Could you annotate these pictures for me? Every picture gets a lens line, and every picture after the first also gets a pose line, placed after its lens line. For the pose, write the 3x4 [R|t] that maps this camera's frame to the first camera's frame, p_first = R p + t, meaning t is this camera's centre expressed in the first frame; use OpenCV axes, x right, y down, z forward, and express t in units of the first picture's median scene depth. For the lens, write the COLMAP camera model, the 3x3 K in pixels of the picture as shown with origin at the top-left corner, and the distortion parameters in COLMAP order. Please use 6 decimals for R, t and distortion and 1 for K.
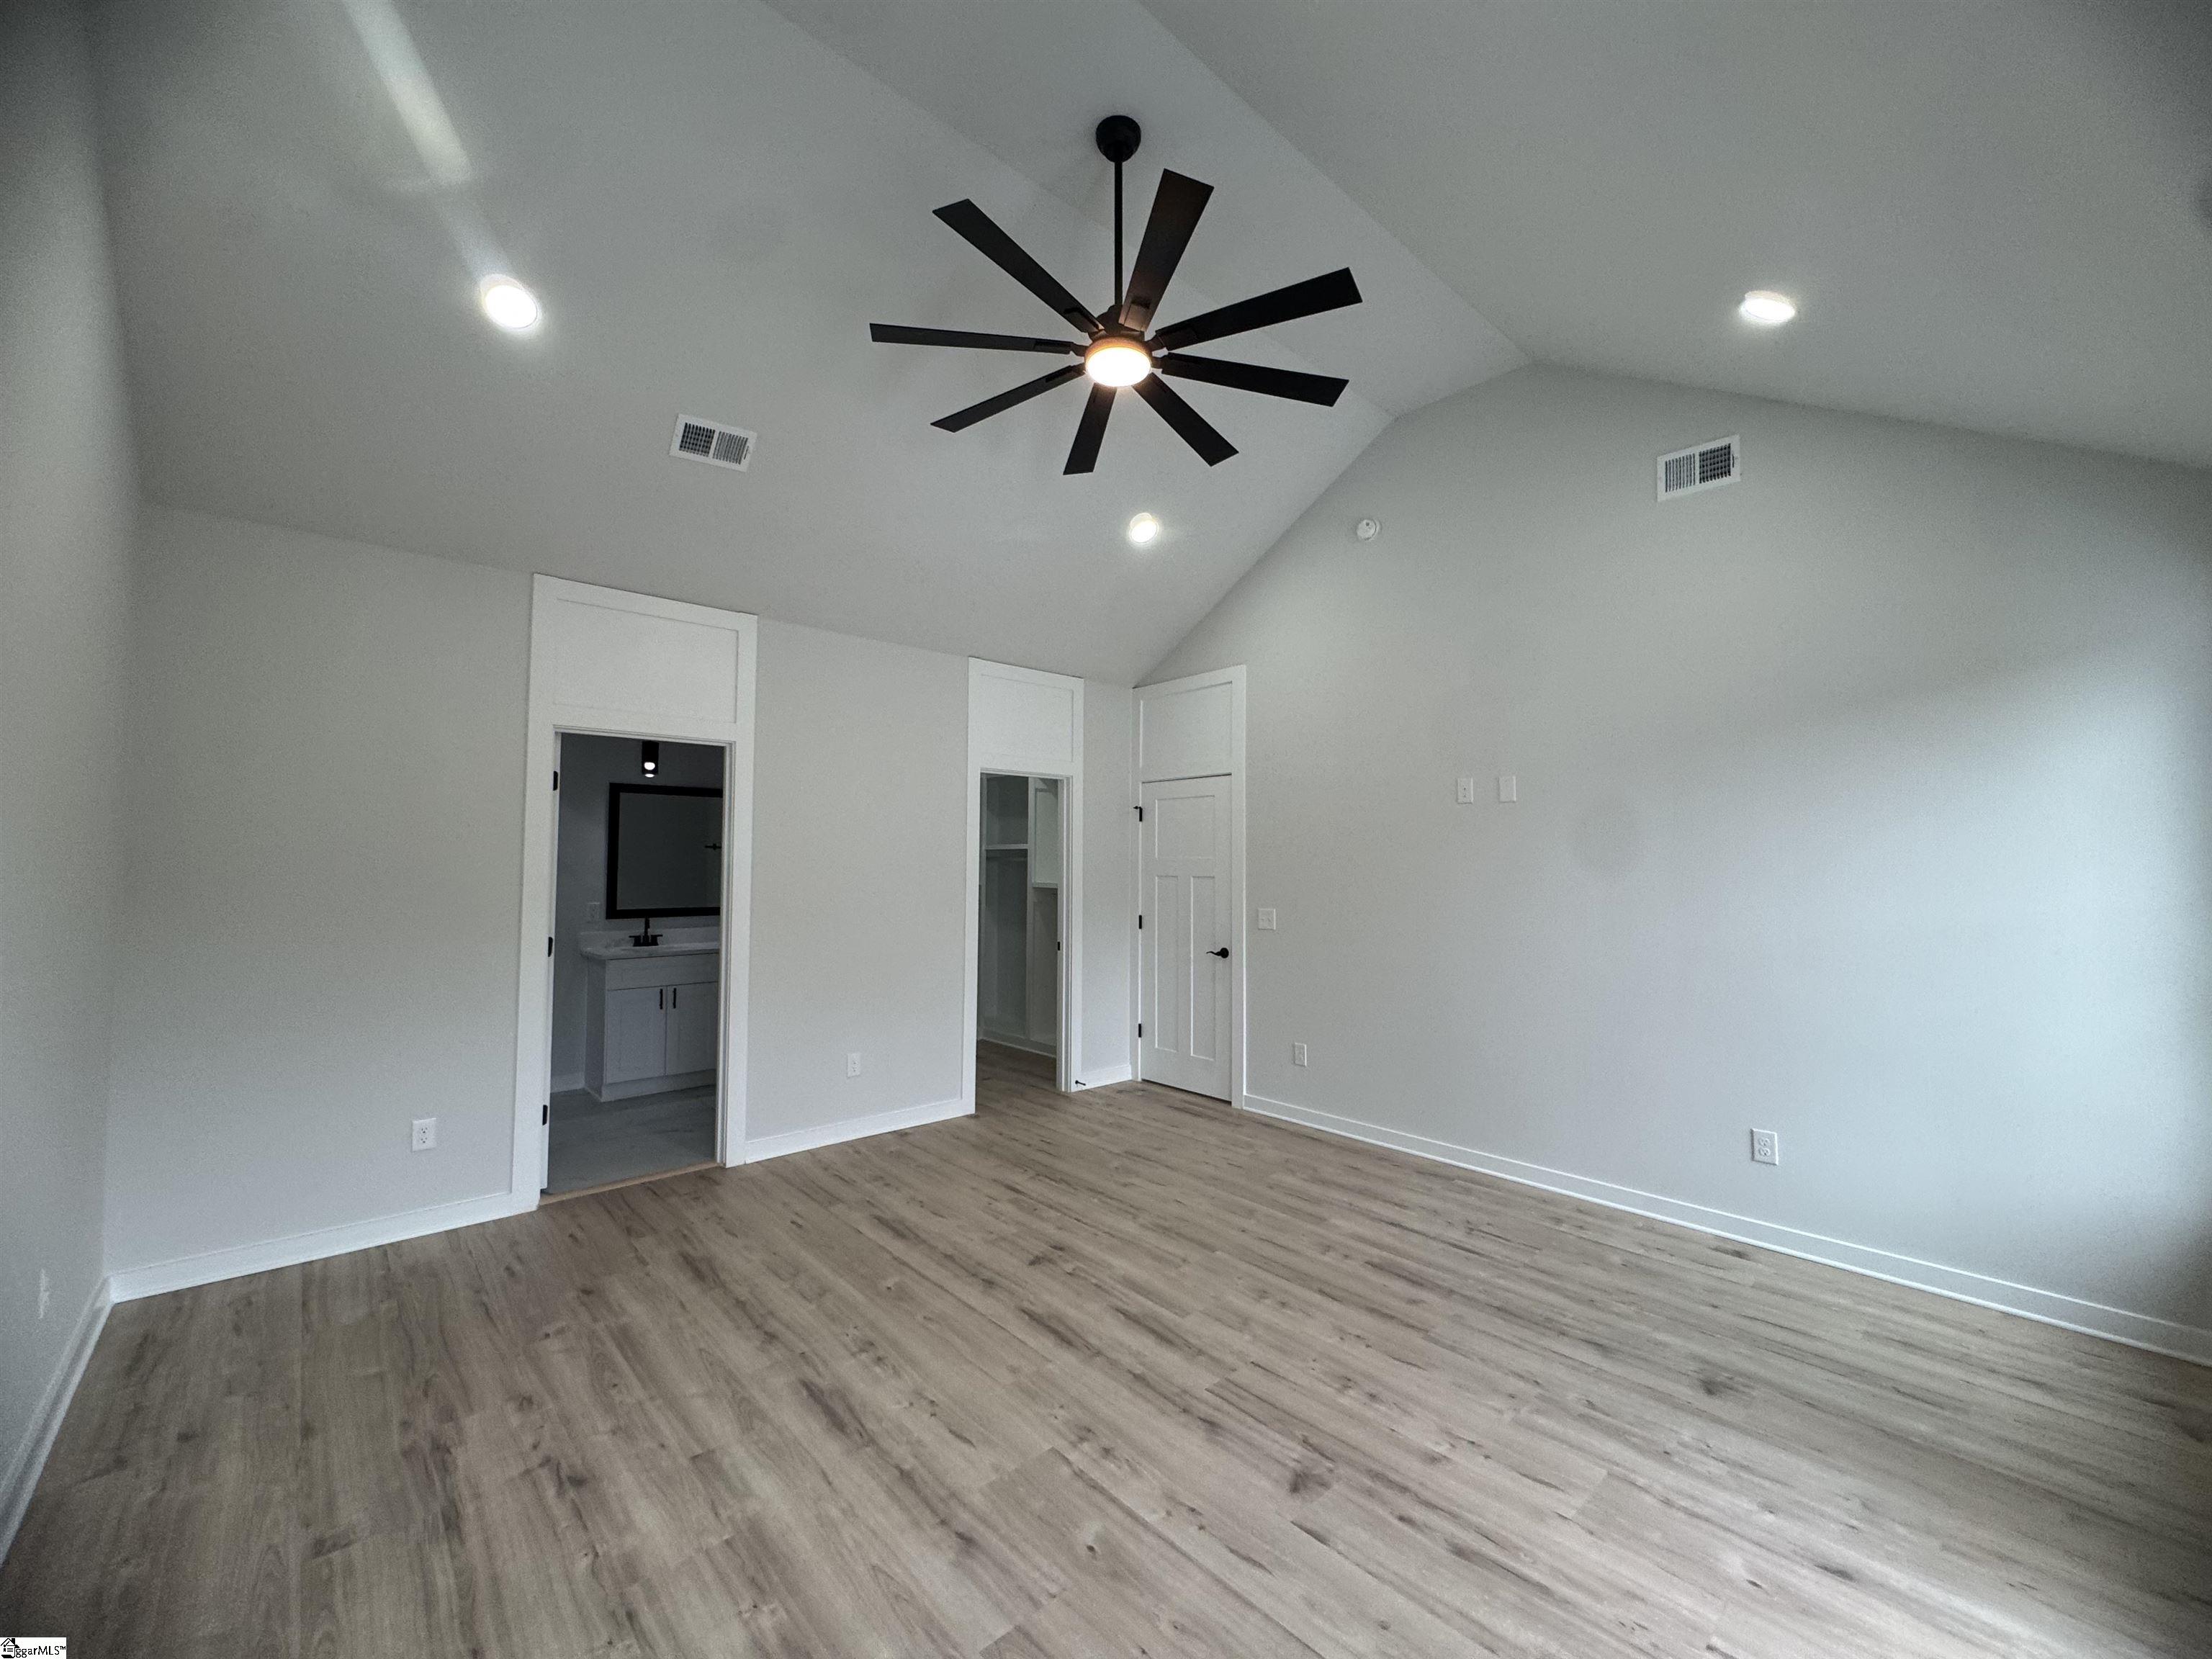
lens RADIAL K [[882.5, 0, 1111.3], [0, 882.5, 829.8], [0, 0, 1]] dist [-0.005659, 0.000152]
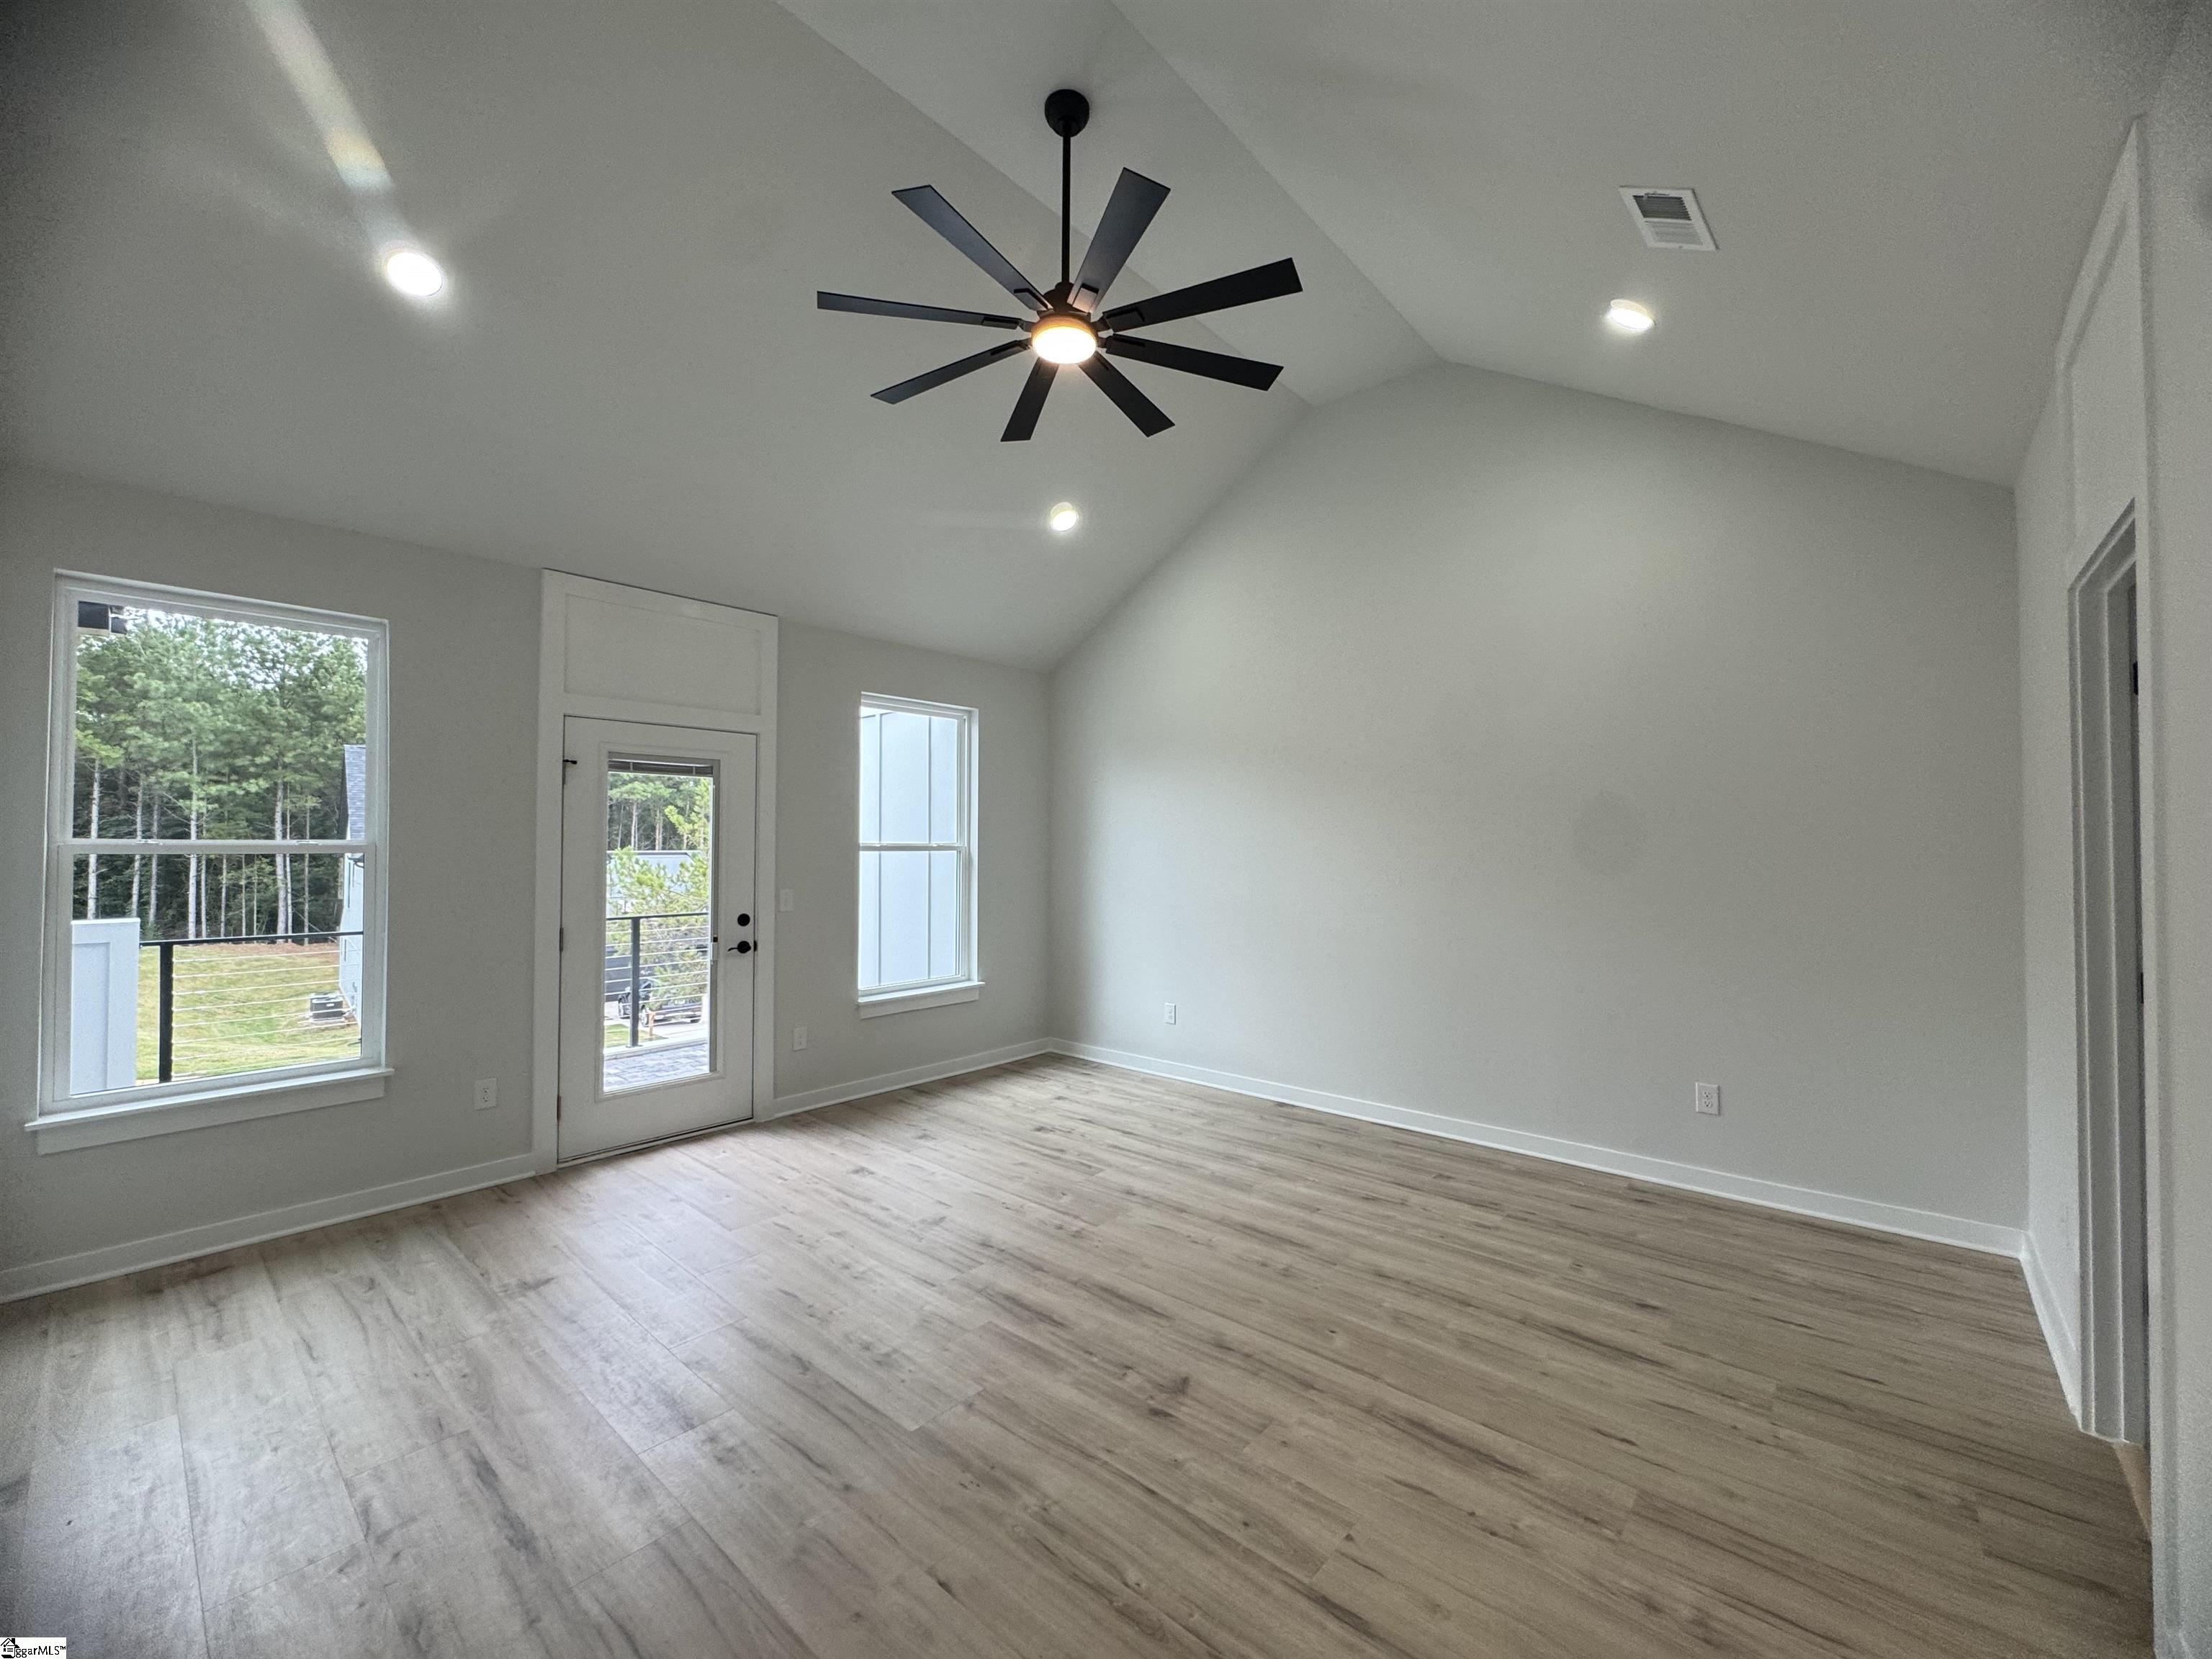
lens RADIAL K [[882.5, 0, 1111.3], [0, 882.5, 829.8], [0, 0, 1]] dist [-0.005659, 0.000152]
pose [[-0.994015, -0.009212, -0.108854, 0.060880], [-0.002659, 0.998183, -0.060193, 0.096108], [0.109210, -0.059544, -0.992234, 1.986845]]
